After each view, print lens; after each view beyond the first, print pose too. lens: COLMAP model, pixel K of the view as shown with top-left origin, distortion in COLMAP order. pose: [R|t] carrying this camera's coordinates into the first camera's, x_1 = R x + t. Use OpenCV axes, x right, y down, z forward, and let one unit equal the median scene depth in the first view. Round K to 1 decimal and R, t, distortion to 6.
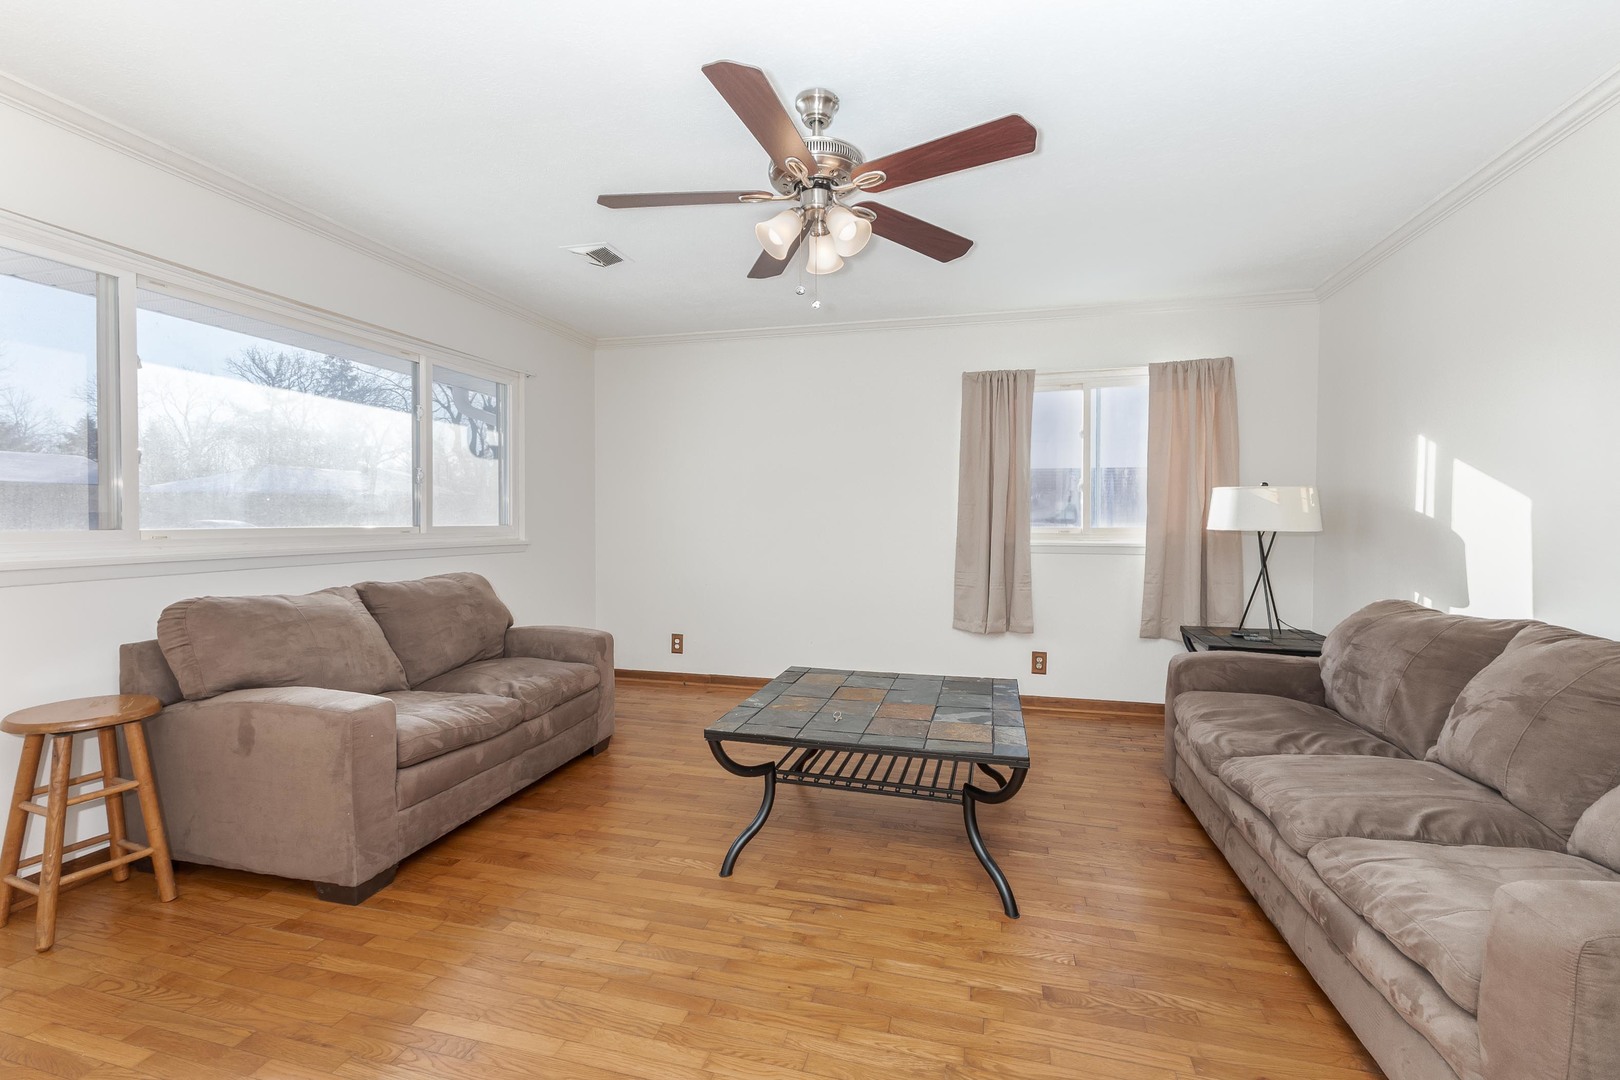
lens RADIAL K [[687.4, 0, 814.3], [0, 687.4, 532.5], [0, 0, 1]] dist [0.010793, -0.004205]
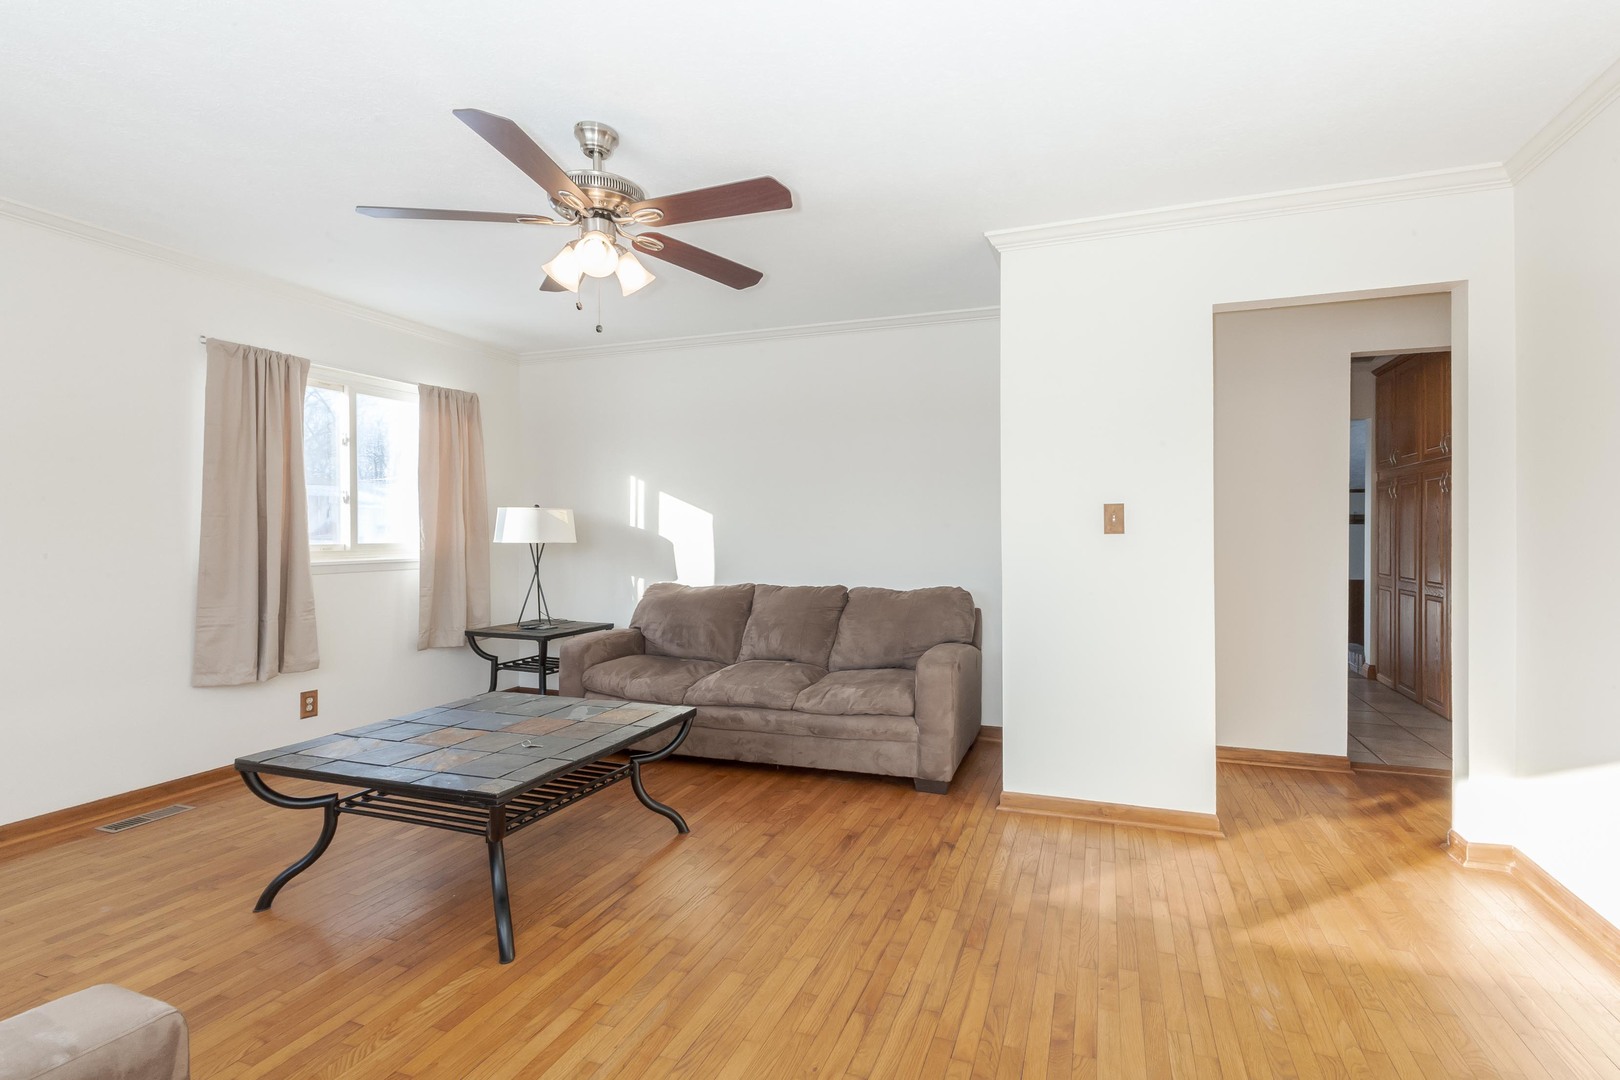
lens RADIAL K [[763.3, 0, 814.9], [0, 763.3, 532.8], [0, 0, 1]] dist [-0.001137, -0.000111]
pose [[0.094270, -0.004810, 0.995535, -0.979669], [0.024069, 0.999707, 0.002551, -0.016530], [-0.995256, 0.023721, 0.094358, 0.507048]]
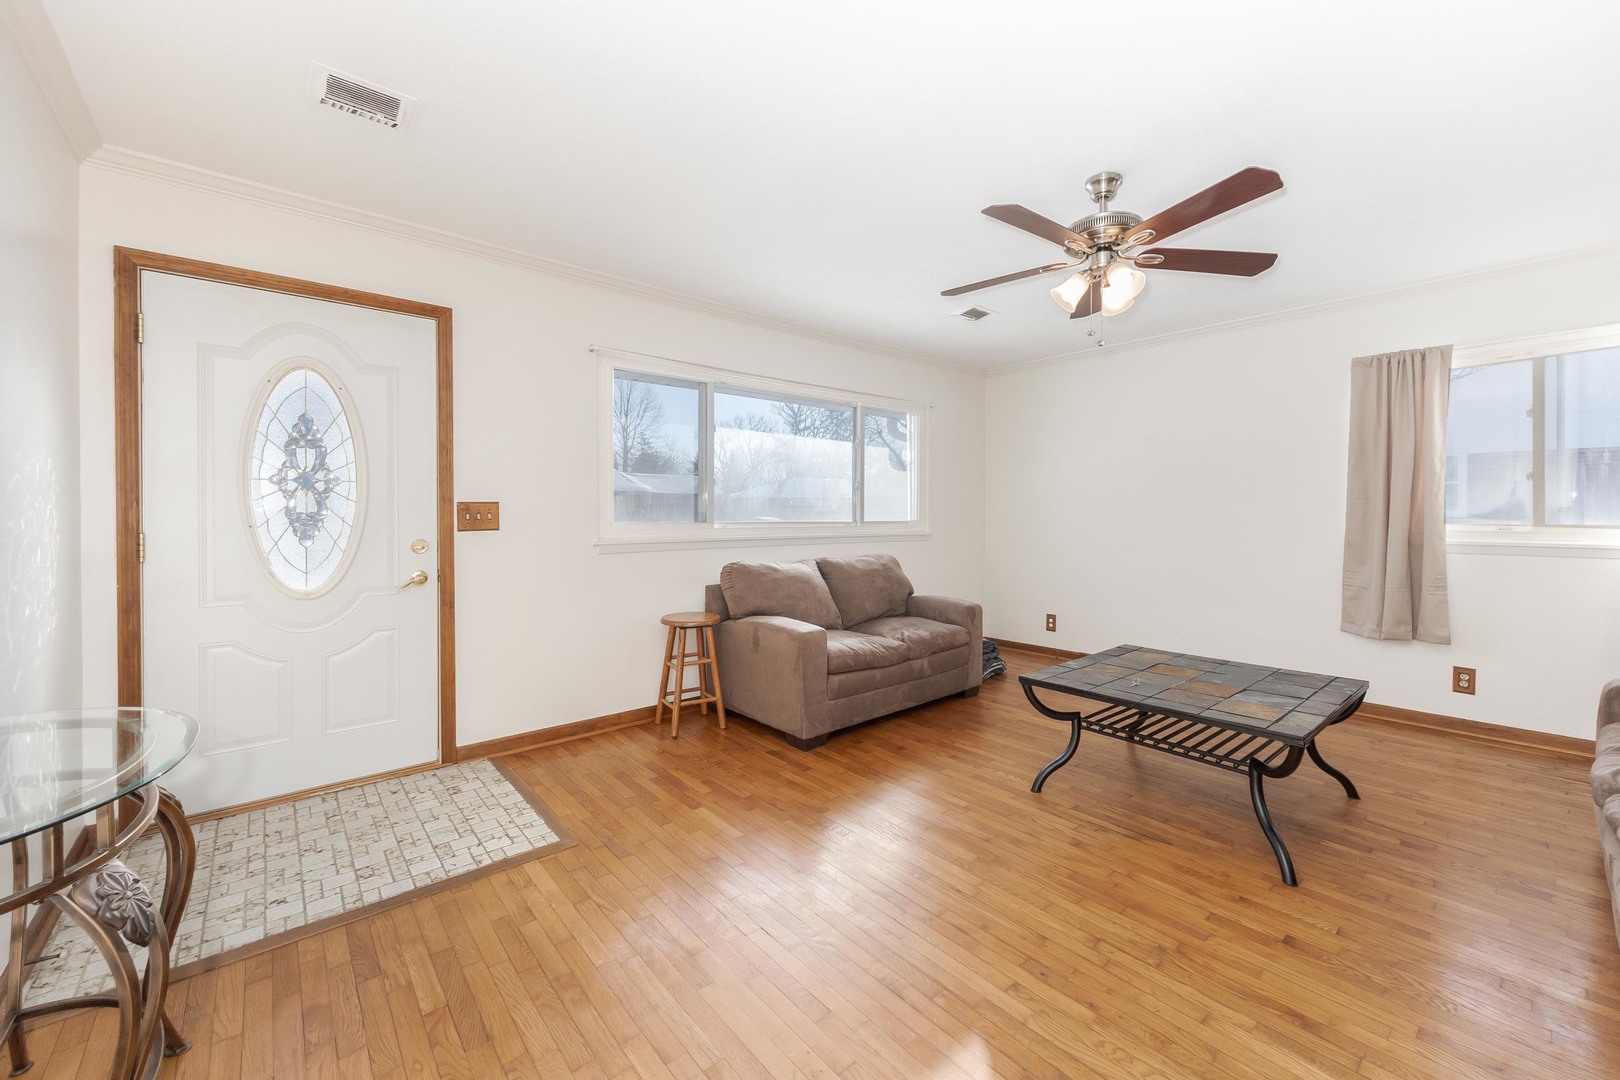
lens RADIAL K [[649.4, 0, 846.7], [0, 649.4, 521.1], [0, 0, 1]] dist [0.001618, 0.000121]
pose [[0.831312, 0.002354, -0.555801, 0.240903], [-0.008352, 0.999931, -0.008257, 0.003952], [0.555744, 0.011506, 0.831274, -0.203846]]
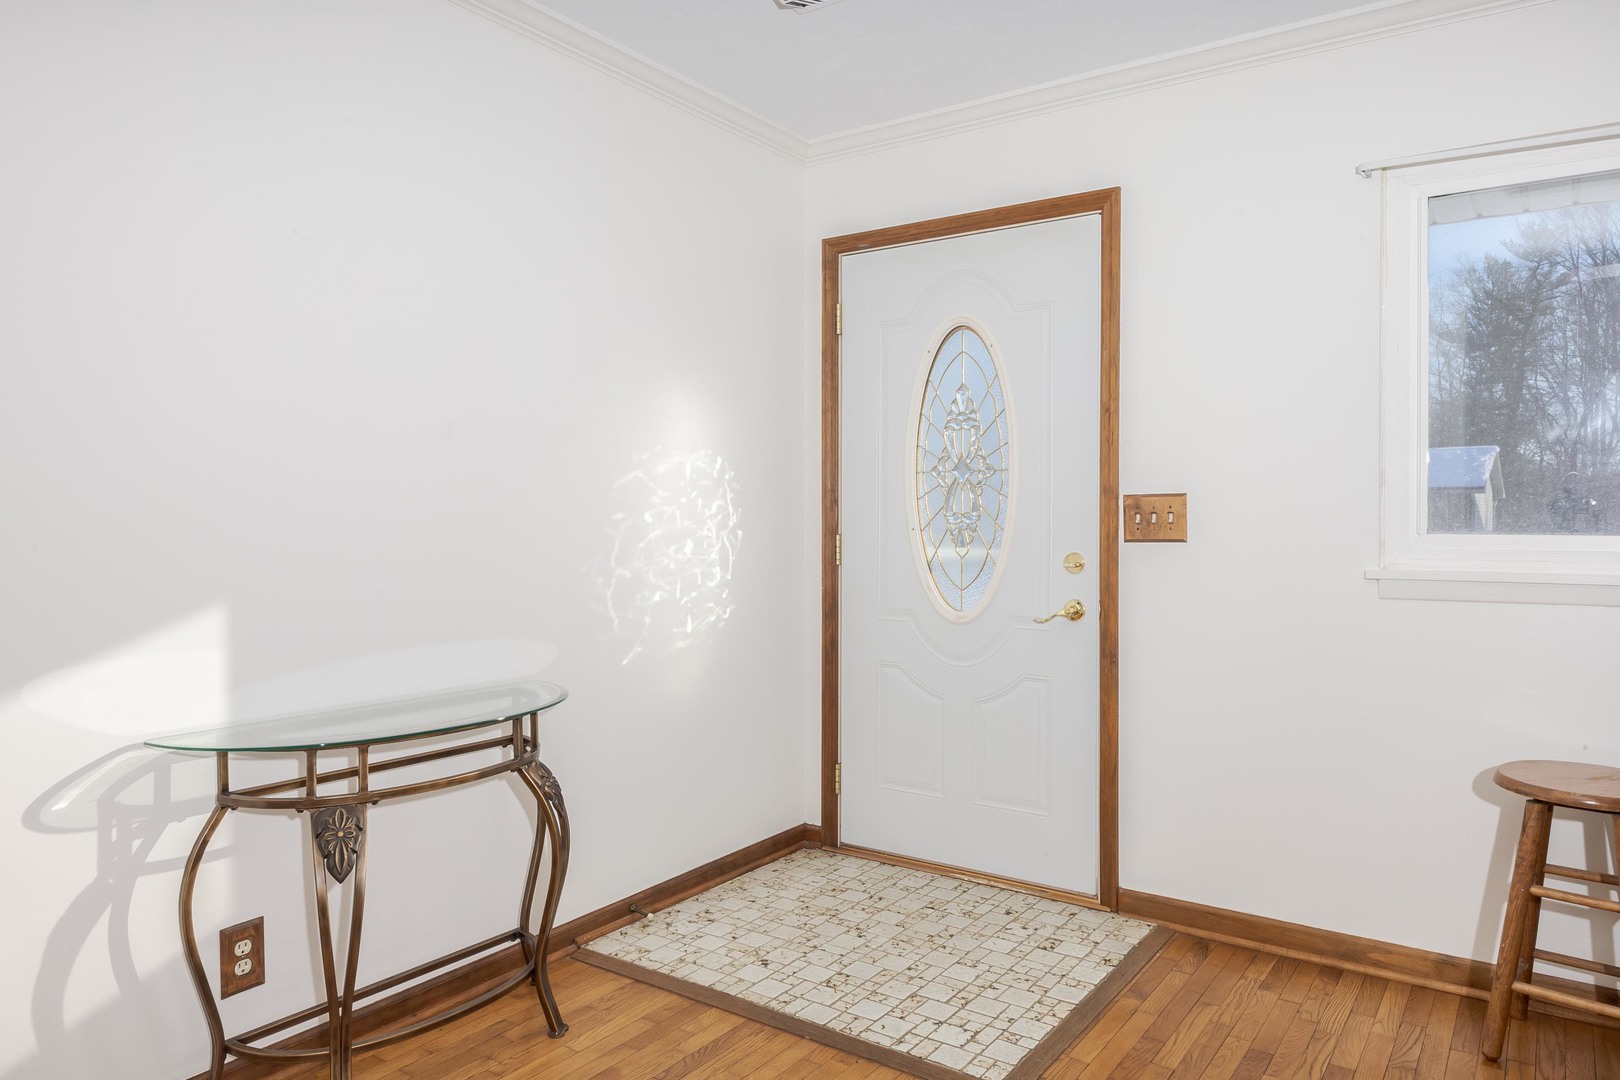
lens RADIAL K [[1060.0, 0, 781.8], [0, 1060.0, 531.0], [0, 0, 1]] dist [-0.000527, 0.002864]
pose [[-0.368533, 0.011677, -0.929541, 0.254424], [-0.021157, 0.999557, 0.020945, -0.012713], [0.929374, 0.027386, -0.368123, 0.533180]]
